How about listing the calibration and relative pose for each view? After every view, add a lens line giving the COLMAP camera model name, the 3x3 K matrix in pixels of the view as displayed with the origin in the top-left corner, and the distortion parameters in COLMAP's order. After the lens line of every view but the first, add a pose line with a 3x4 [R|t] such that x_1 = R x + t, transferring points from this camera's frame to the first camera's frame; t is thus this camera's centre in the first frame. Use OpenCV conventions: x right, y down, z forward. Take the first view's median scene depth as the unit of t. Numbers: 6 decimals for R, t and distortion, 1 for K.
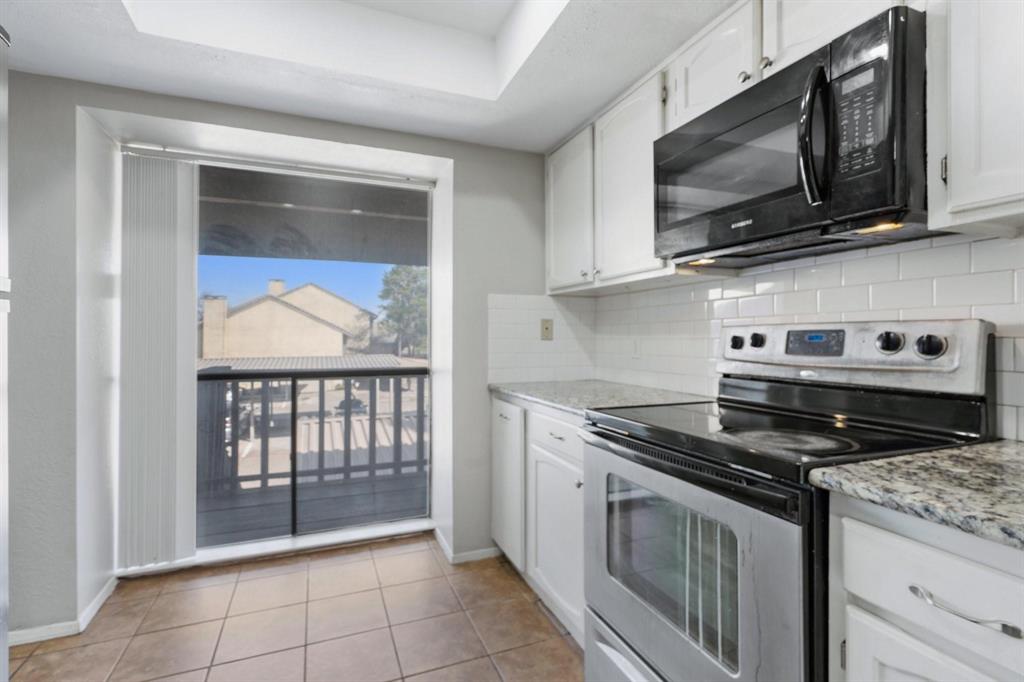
lens RADIAL K [[482.0, 0, 501.9], [0, 482.0, 335.0], [0, 0, 1]] dist [-0.002305, 0.002078]
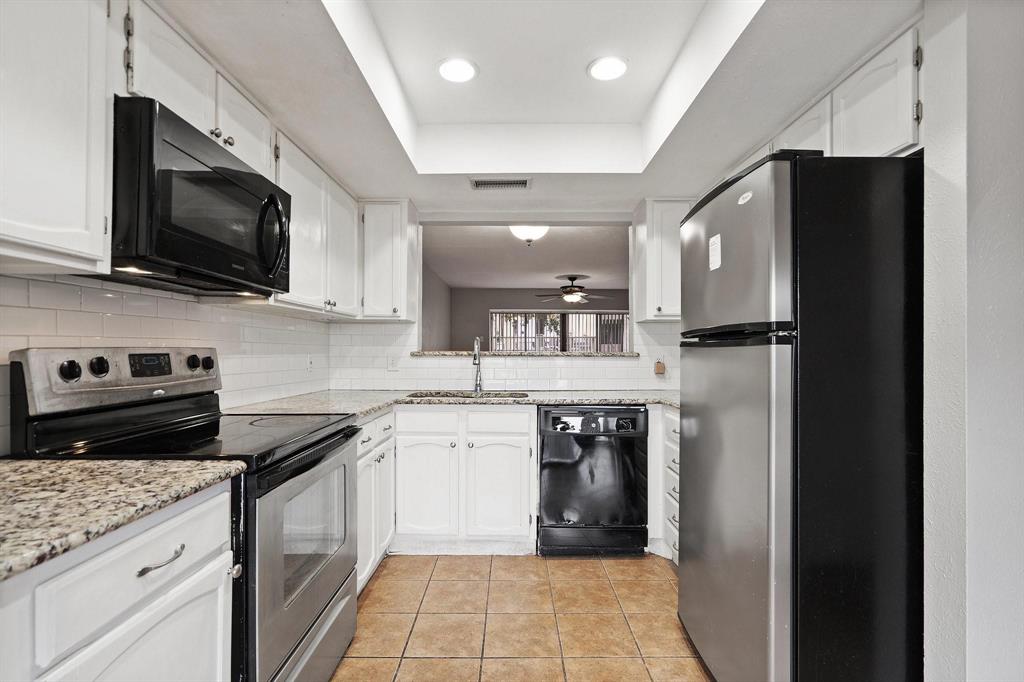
lens RADIAL K [[482.0, 0, 514.4], [0, 482.0, 340.7], [0, 0, 1]] dist [-0.002305, 0.002078]
pose [[-0.932005, 0.000268, 0.362446, -0.458659], [-0.003616, 0.999943, -0.010038, -0.027035], [-0.362428, -0.010666, -0.931951, 1.434147]]
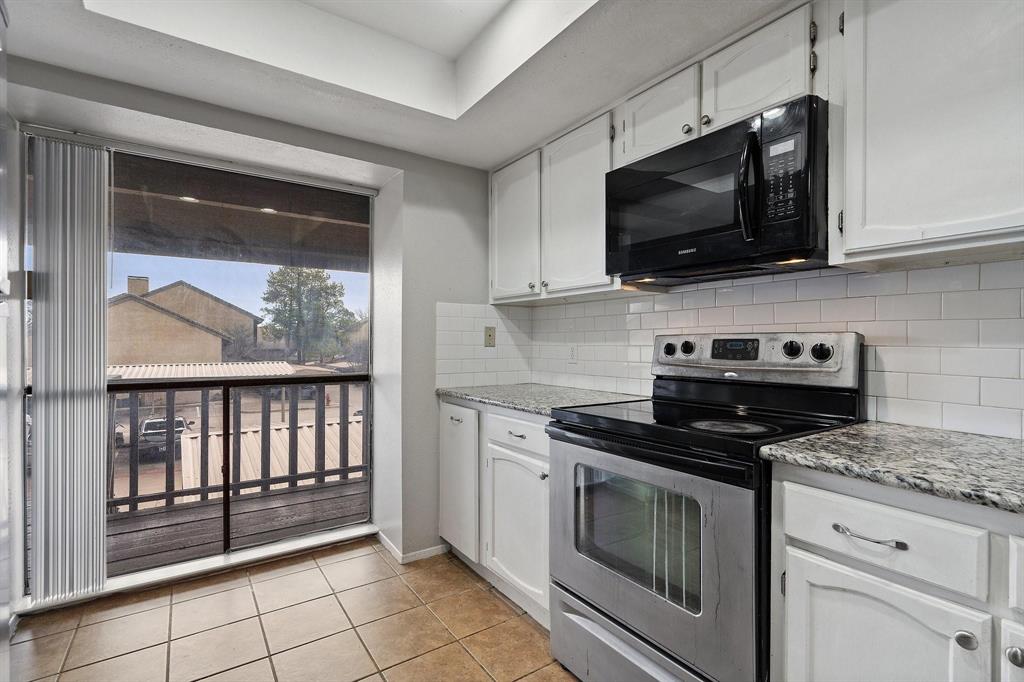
lens RADIAL K [[482.0, 0, 497.4], [0, 482.0, 344.8], [0, 0, 1]] dist [-0.002305, 0.002078]
pose [[0.976107, 0.002351, 0.217280, -0.178441], [-0.004087, 0.999963, 0.007542, -0.002414], [-0.217254, -0.008250, 0.976080, -0.062670]]
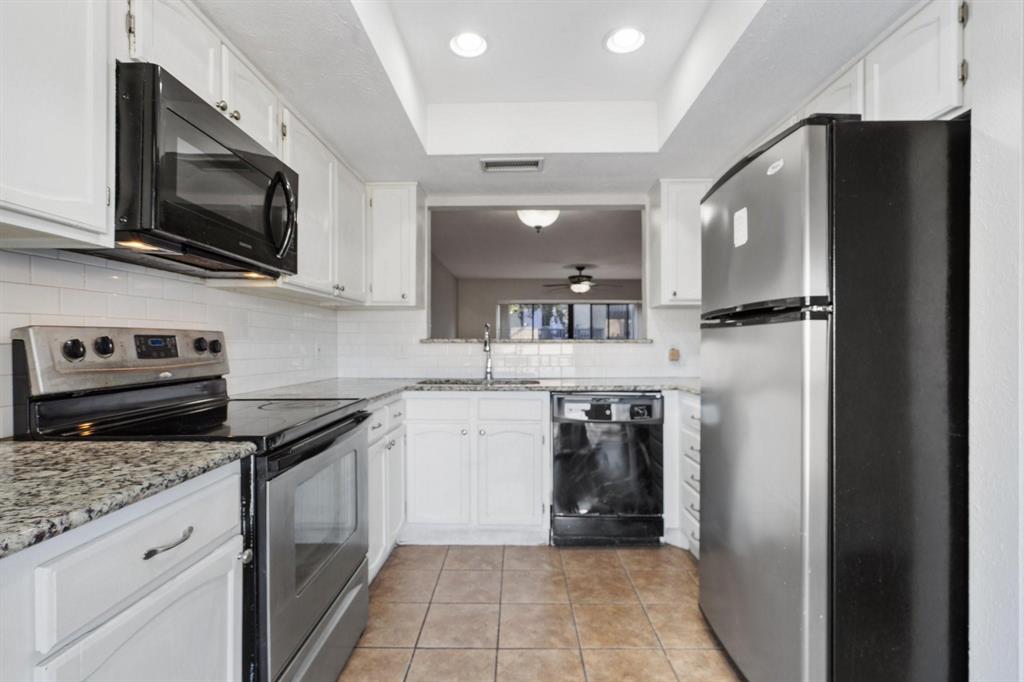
lens RADIAL K [[482.0, 0, 512.0], [0, 482.0, 339.0], [0, 0, 1]] dist [-0.002305, 0.002078]
pose [[-0.926922, 0.000573, 0.375254, -0.423457], [-0.000121, 0.999998, -0.001825, 0.000077], [-0.375254, -0.001737, -0.926920, 1.409139]]
